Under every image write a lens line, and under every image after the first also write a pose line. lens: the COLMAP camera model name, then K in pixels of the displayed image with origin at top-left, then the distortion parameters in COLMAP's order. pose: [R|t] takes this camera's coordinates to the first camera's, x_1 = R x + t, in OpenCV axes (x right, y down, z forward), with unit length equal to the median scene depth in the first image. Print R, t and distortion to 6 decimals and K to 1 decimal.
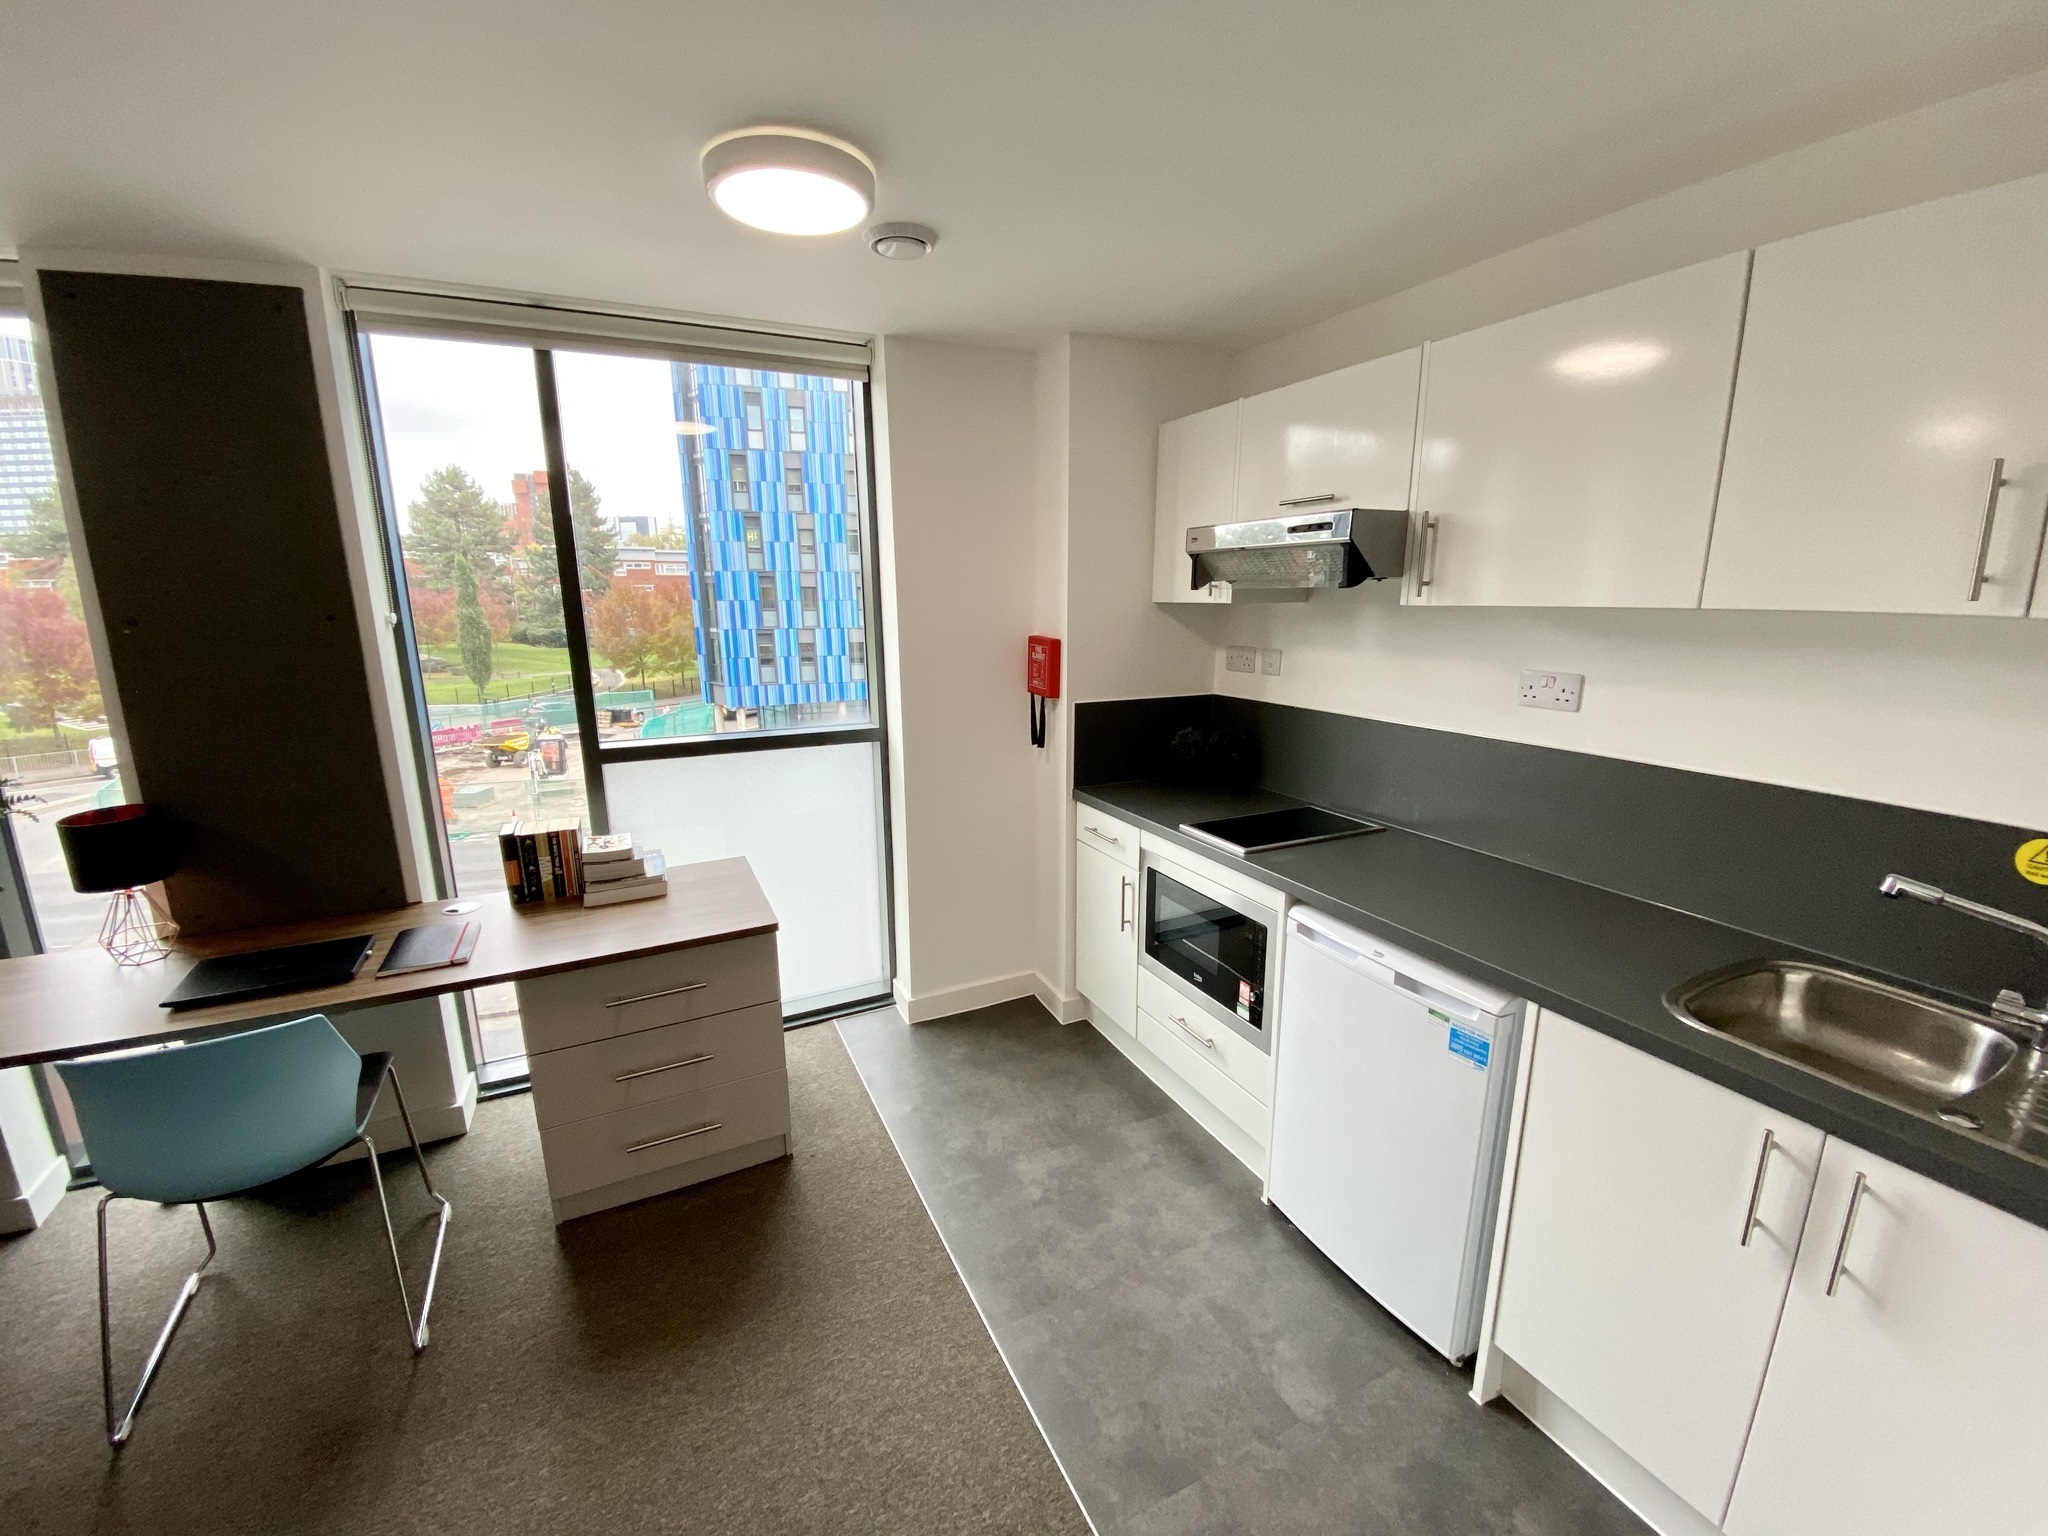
lens RADIAL K [[828.8, 0, 1022.7], [0, 828.8, 776.8], [0, 0, 1]] dist [0.036592, -0.029252]
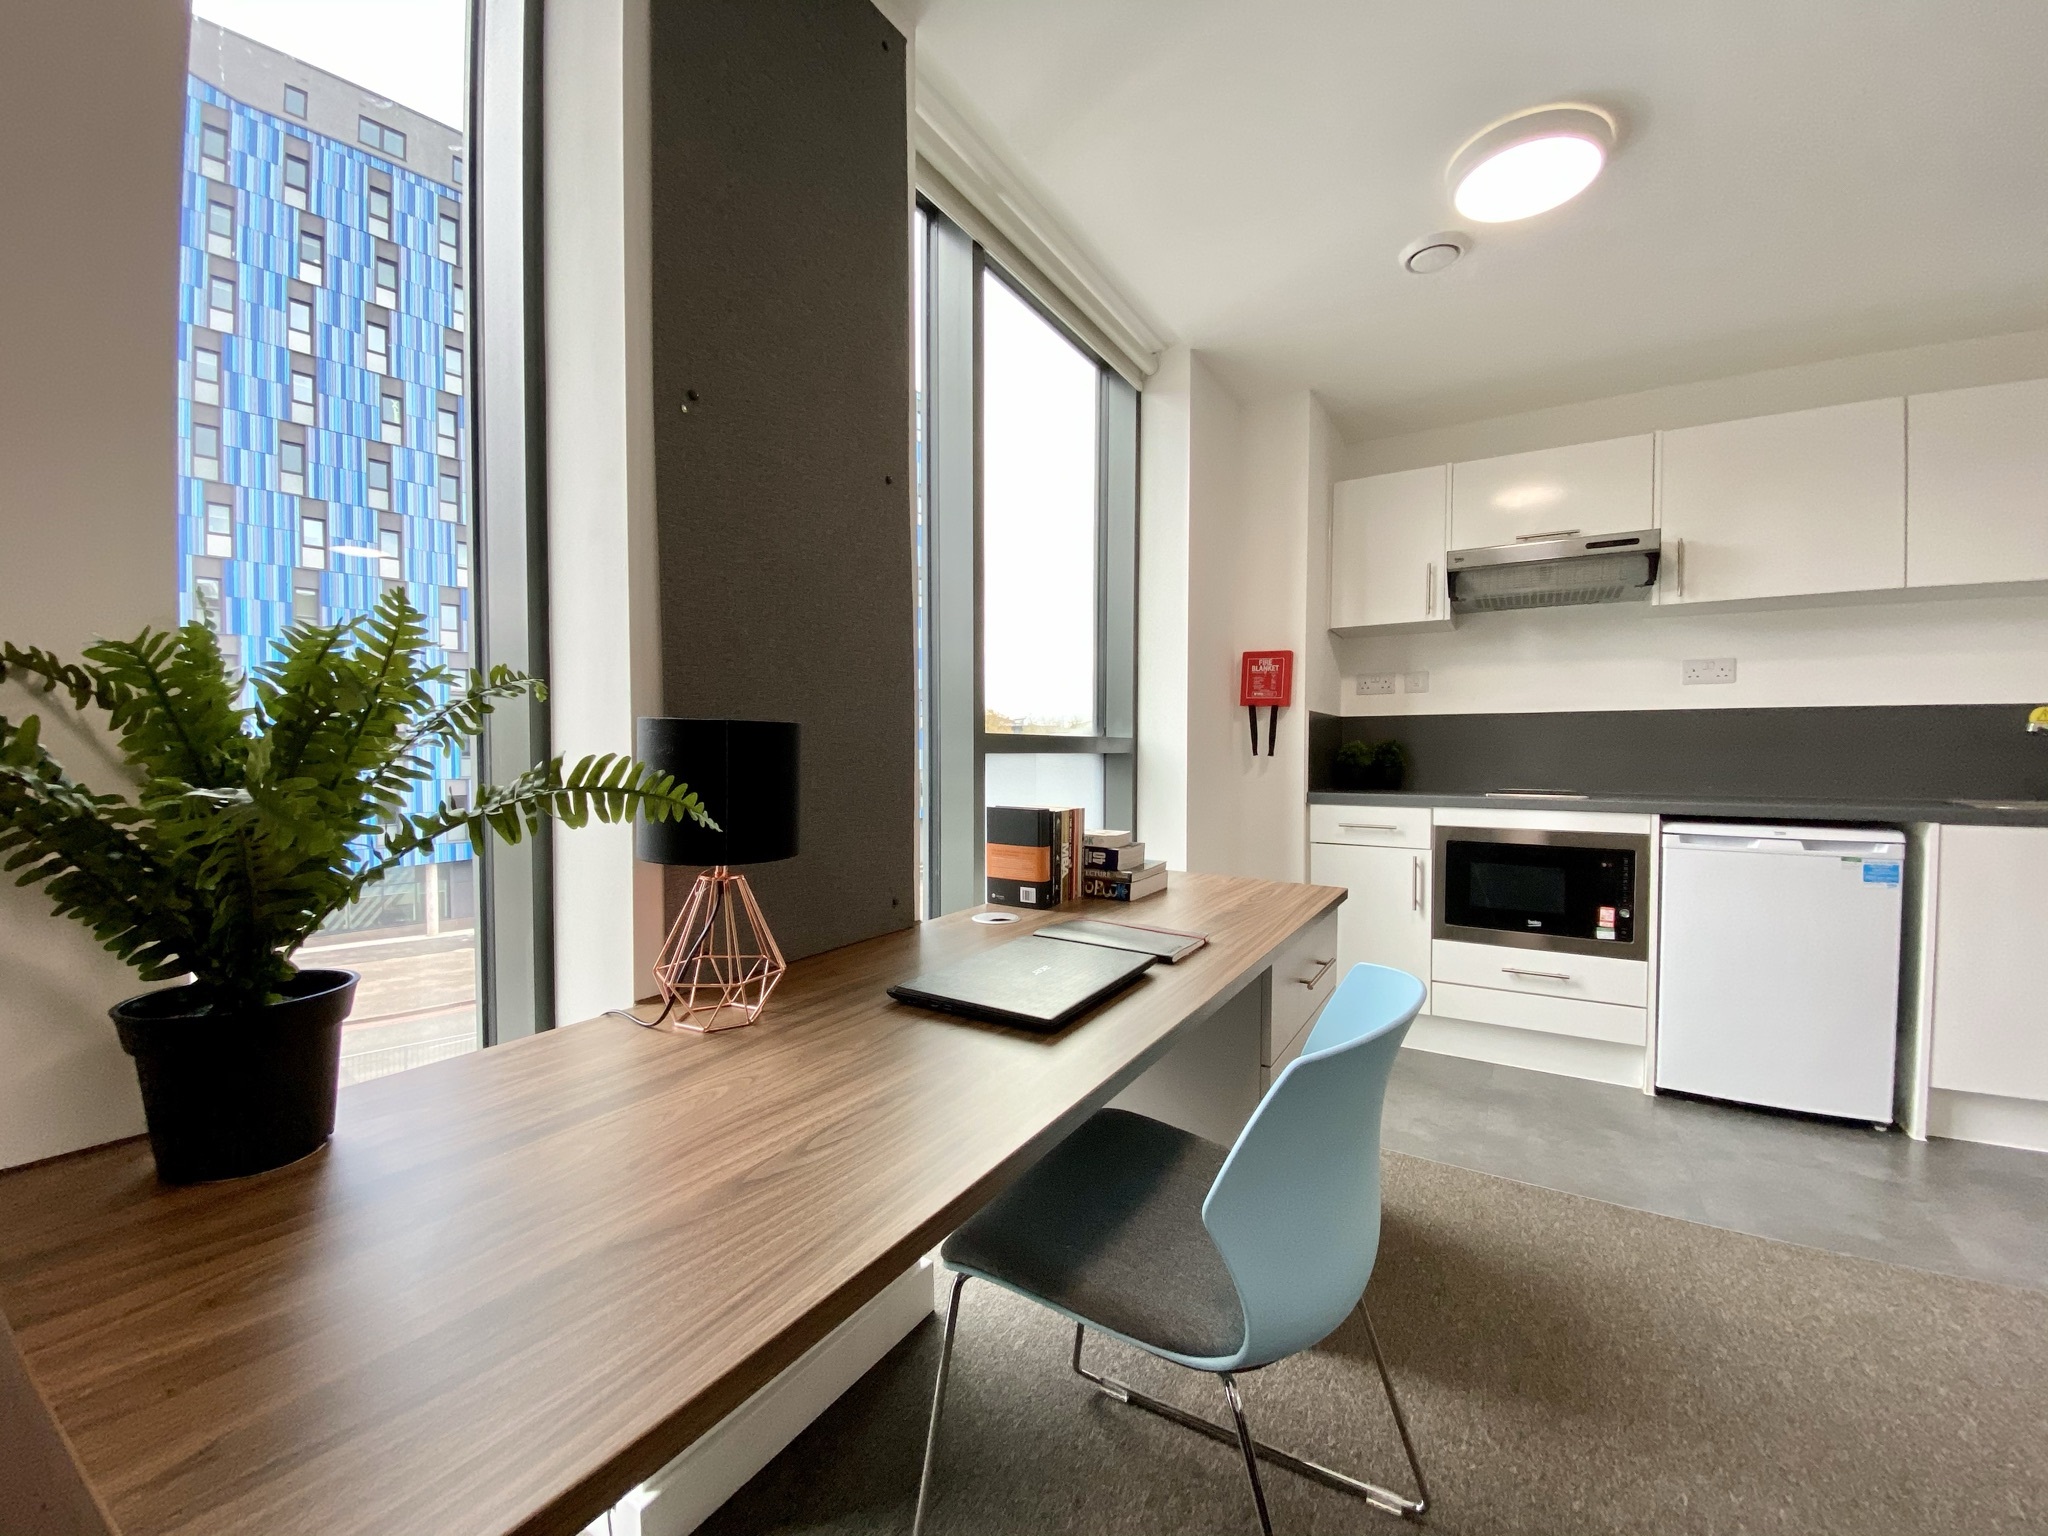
lens RADIAL K [[832.1, 0, 1017.6], [0, 832.1, 774.5], [0, 0, 1]] dist [0.008957, -0.015770]
pose [[0.839723, -0.005328, 0.542989, -1.008291], [0.111261, 0.980425, -0.162442, 0.151195], [-0.531495, 0.196819, 0.823878, 0.404121]]
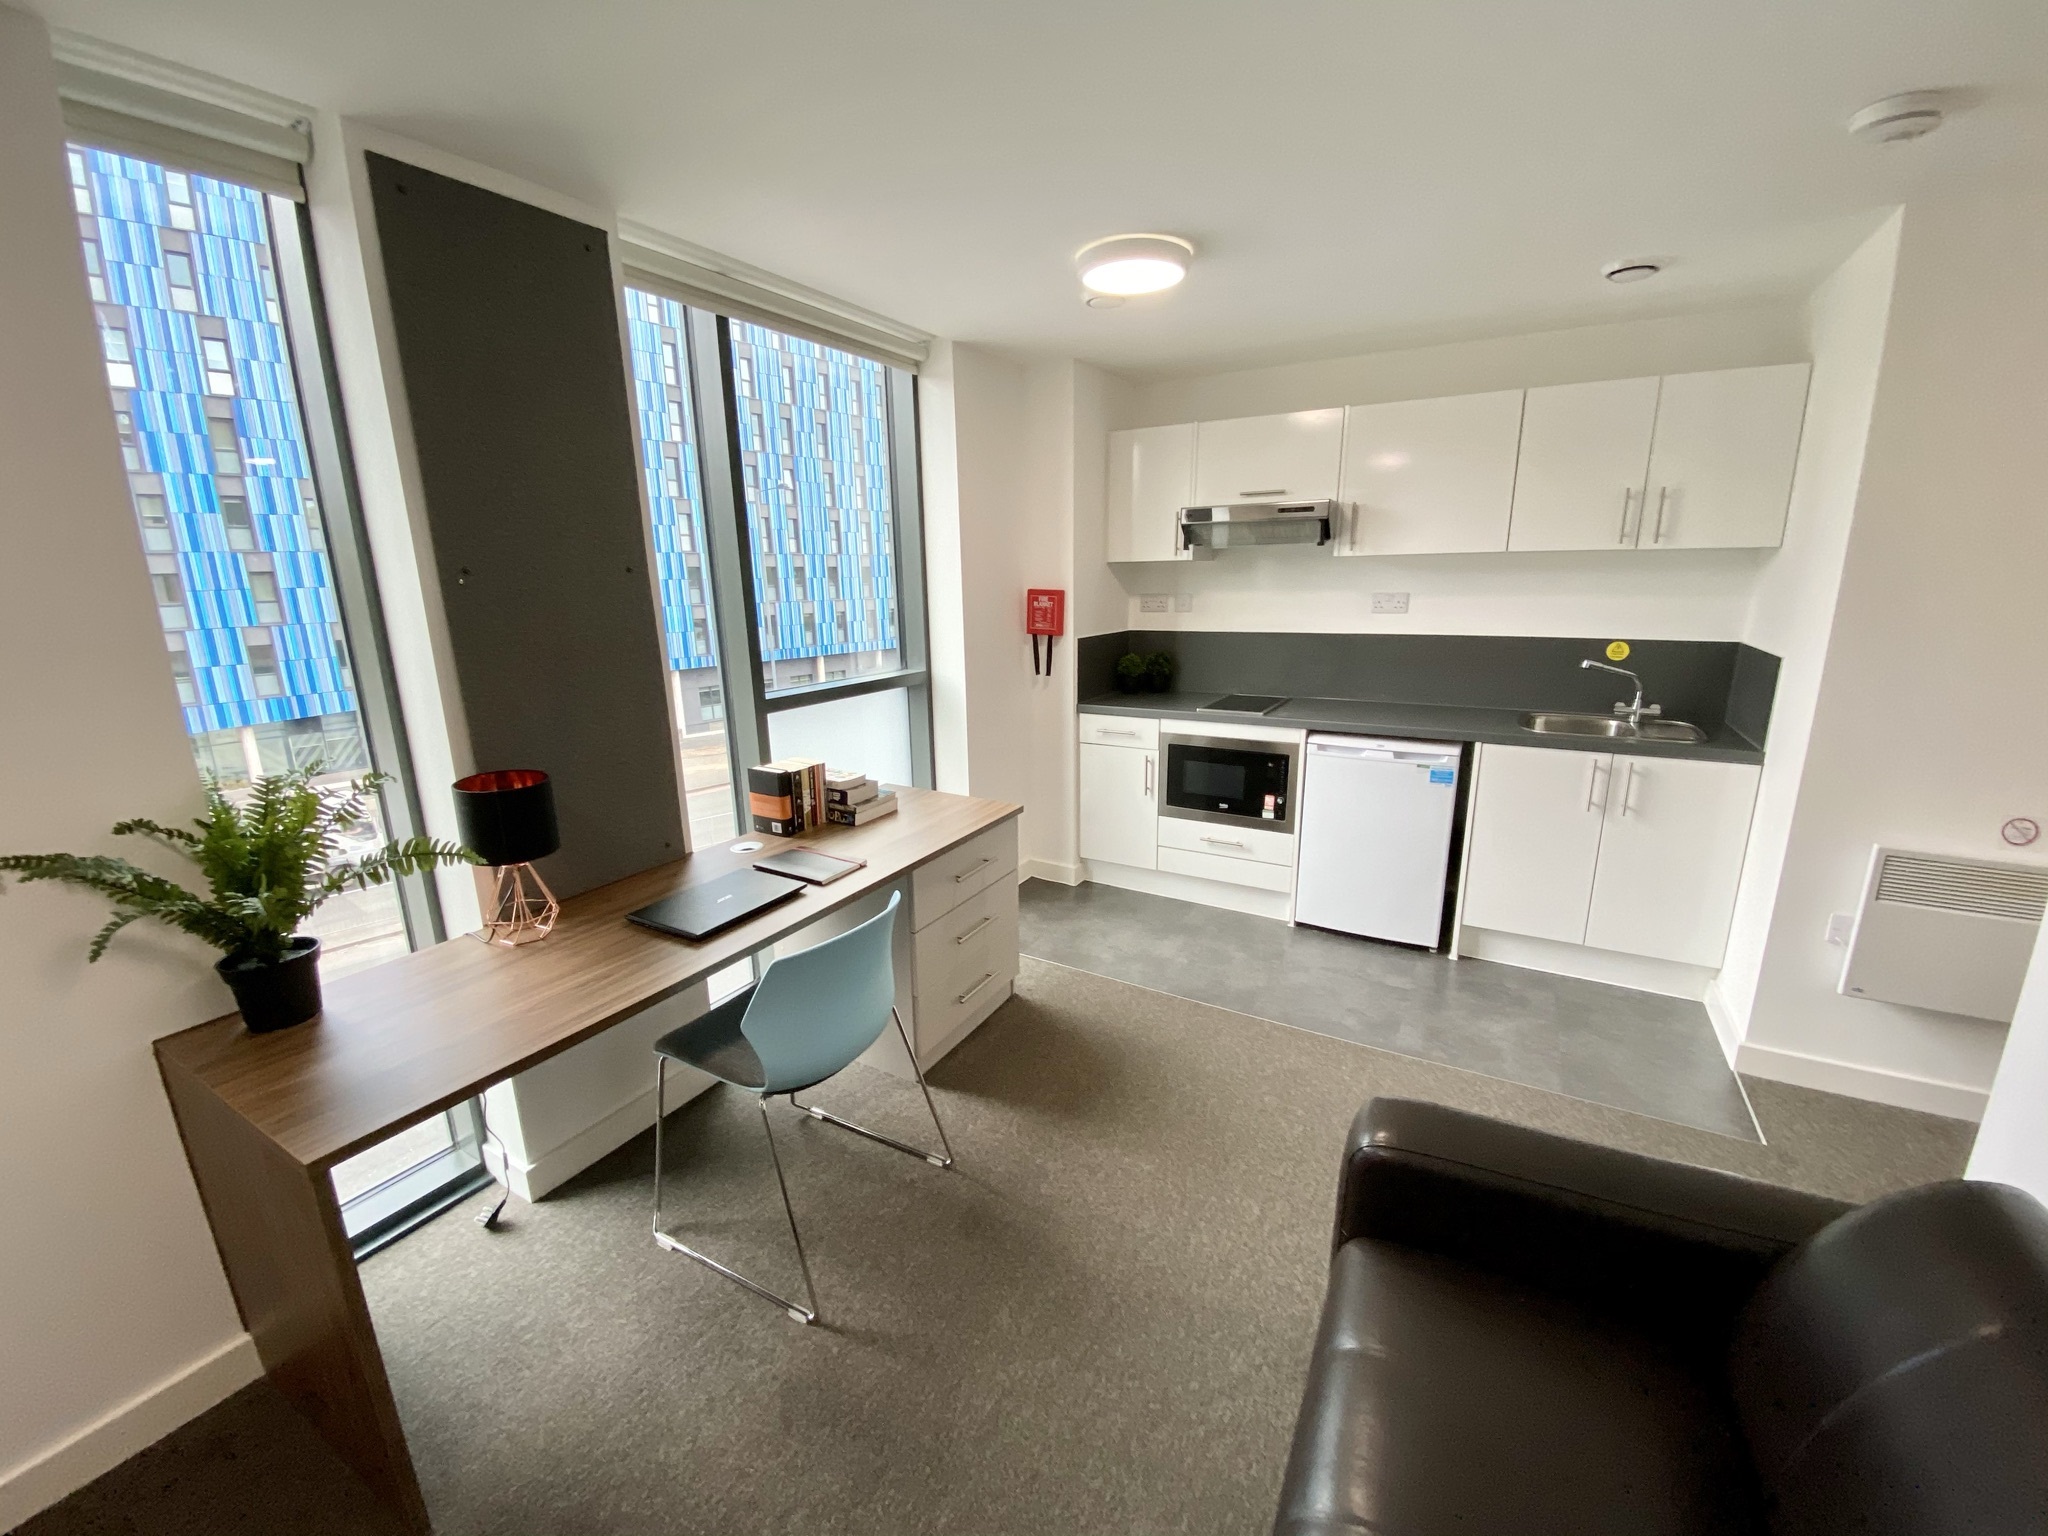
lens RADIAL K [[828.8, 0, 1022.7], [0, 828.8, 776.8], [0, 0, 1]] dist [0.036592, -0.029252]
pose [[0.827503, -0.142291, 0.543132, -0.926417], [0.133101, 0.989494, 0.056440, 0.054254], [-0.545457, 0.025587, 0.837748, -0.076188]]
